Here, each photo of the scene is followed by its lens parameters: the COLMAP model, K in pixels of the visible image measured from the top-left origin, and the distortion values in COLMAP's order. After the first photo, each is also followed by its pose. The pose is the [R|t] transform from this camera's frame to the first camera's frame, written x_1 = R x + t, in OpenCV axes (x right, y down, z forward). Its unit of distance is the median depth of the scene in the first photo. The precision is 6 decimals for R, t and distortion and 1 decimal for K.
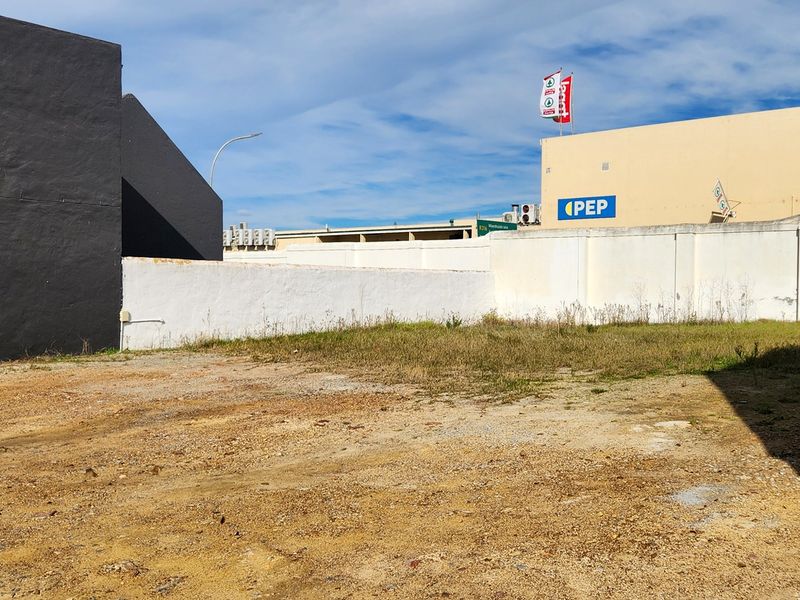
lens RADIAL K [[872.2, 0, 416.5], [0, 872.2, 300.3], [0, 0, 1]] dist [0.138603, -0.013883]
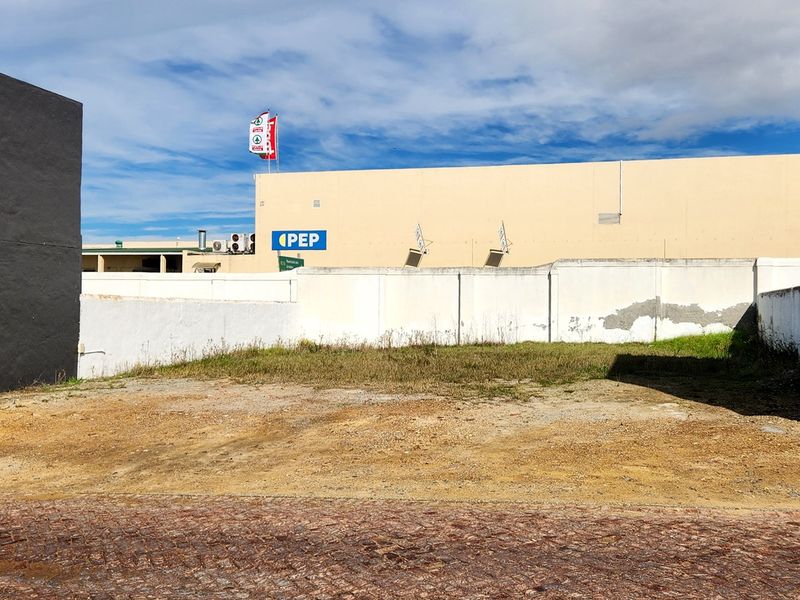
lens RADIAL K [[872.2, 0, 416.5], [0, 872.2, 300.3], [0, 0, 1]] dist [0.138603, -0.013883]
pose [[0.912073, 0.004337, 0.410005, -0.120903], [0.005929, 0.999700, -0.023765, -0.003759], [-0.409985, 0.024107, 0.911774, -0.051223]]
